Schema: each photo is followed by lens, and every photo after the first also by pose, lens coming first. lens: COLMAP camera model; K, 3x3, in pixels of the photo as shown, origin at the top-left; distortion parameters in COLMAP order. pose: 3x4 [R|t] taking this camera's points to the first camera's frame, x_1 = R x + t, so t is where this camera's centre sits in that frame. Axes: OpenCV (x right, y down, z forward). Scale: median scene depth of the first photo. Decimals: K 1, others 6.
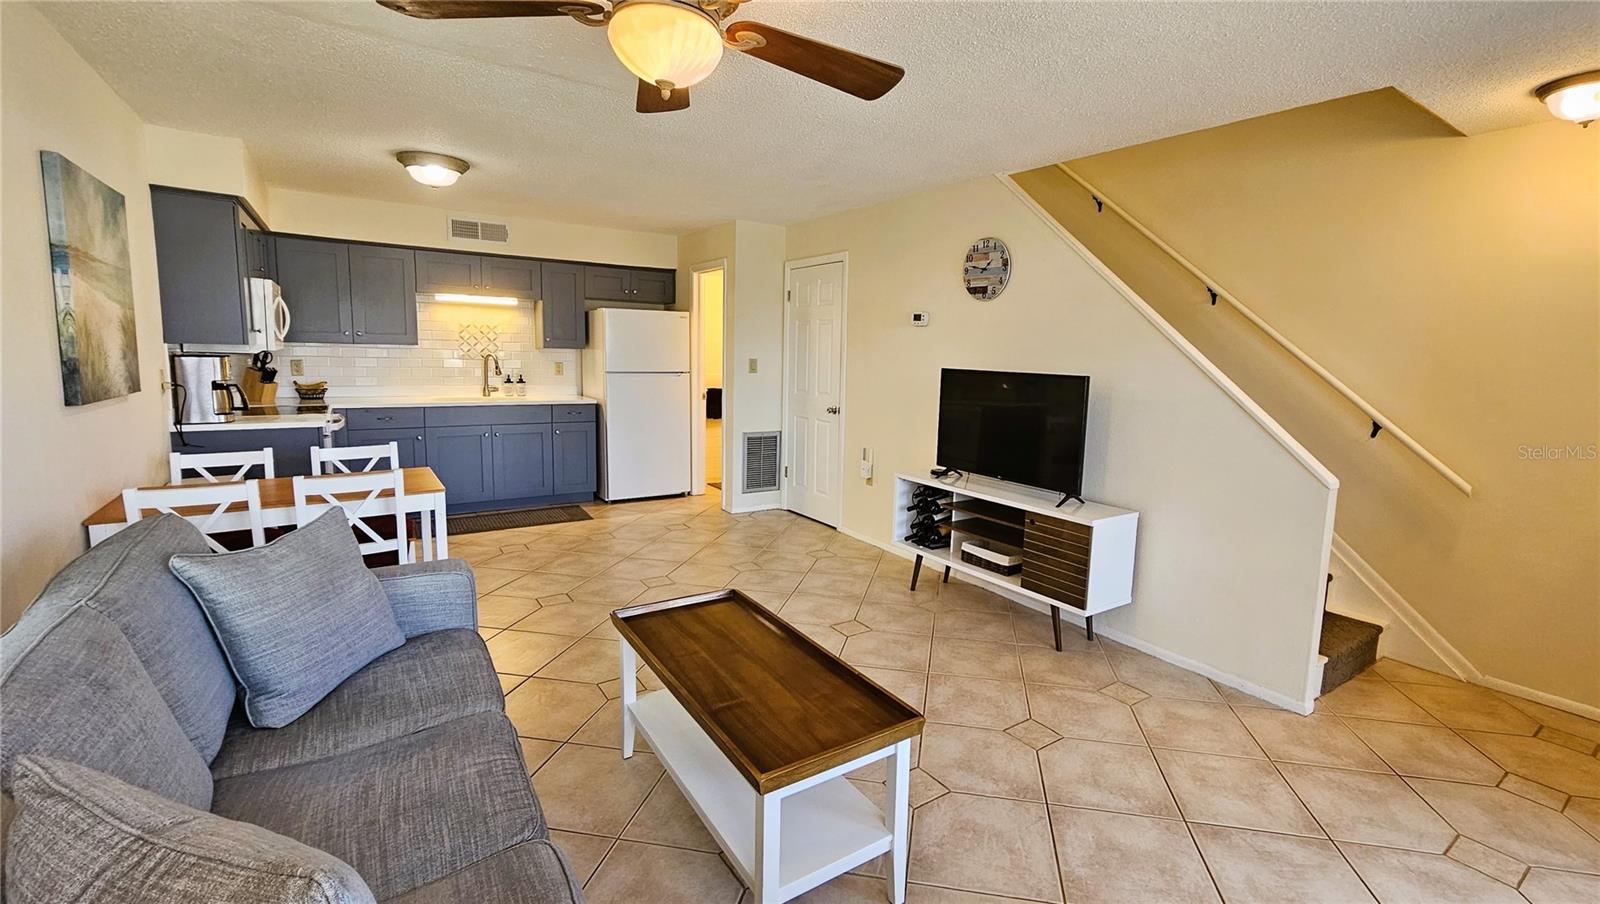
lens RADIAL K [[673.8, 0, 804.8], [0, 673.8, 440.4], [0, 0, 1]] dist [0.000050, 0.000006]
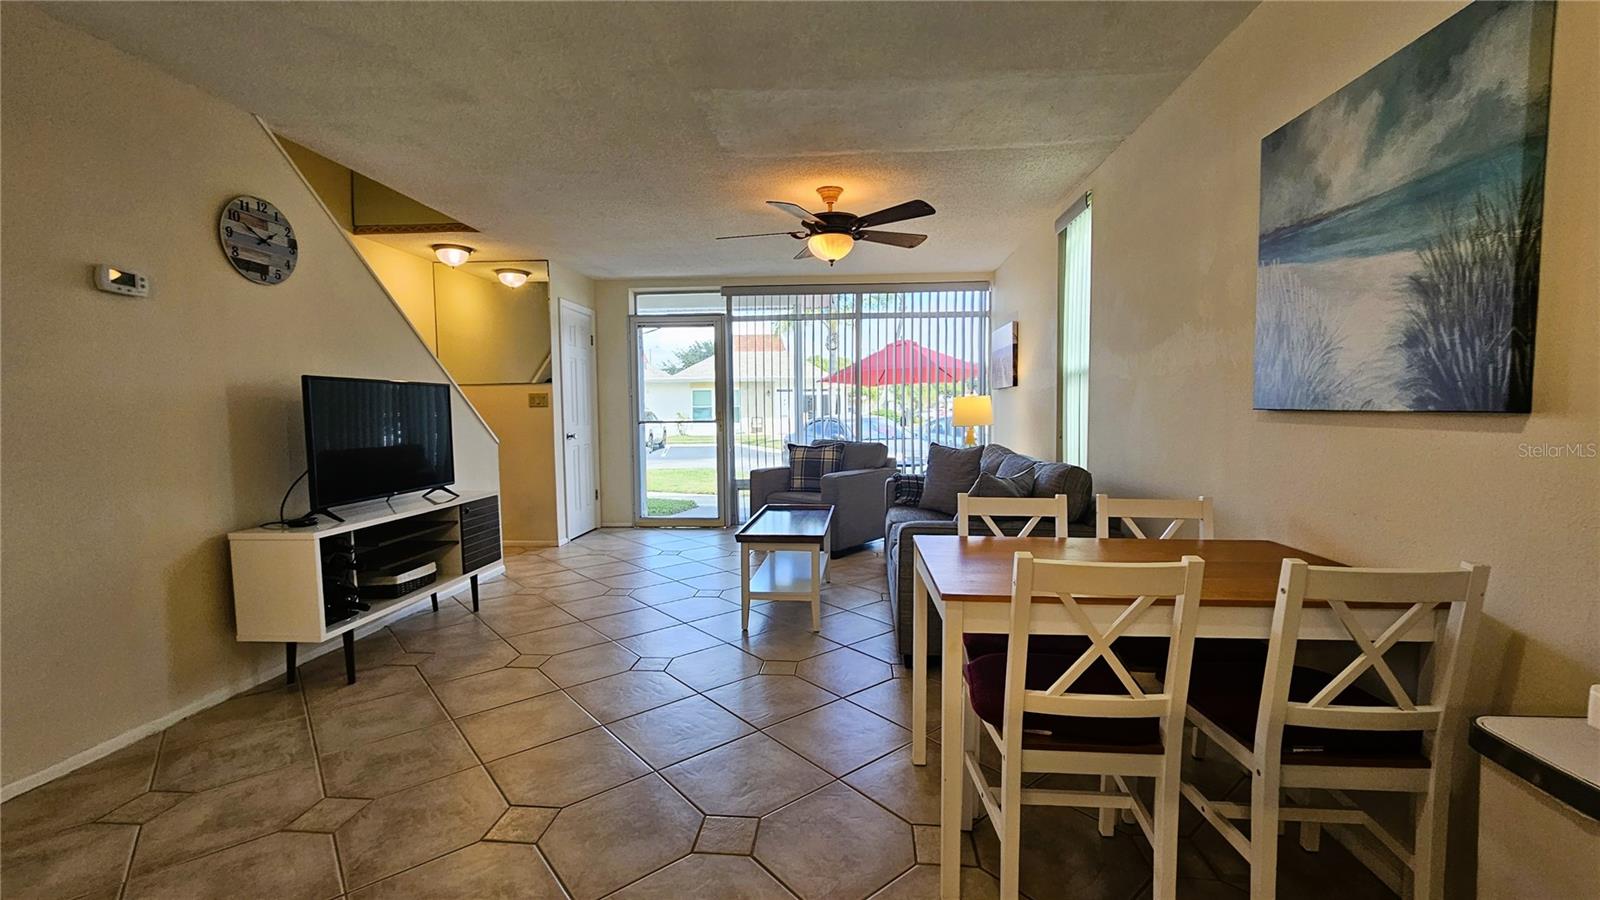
lens RADIAL K [[654.2, 0, 803.8], [0, 654.2, 451.7], [0, 0, 1]] dist [-0.000042, -0.000030]
pose [[-0.779475, -0.058343, 0.623711, -0.666478], [0.072430, 0.980582, 0.182244, -0.117062], [-0.622232, 0.187230, -0.760113, 1.236426]]
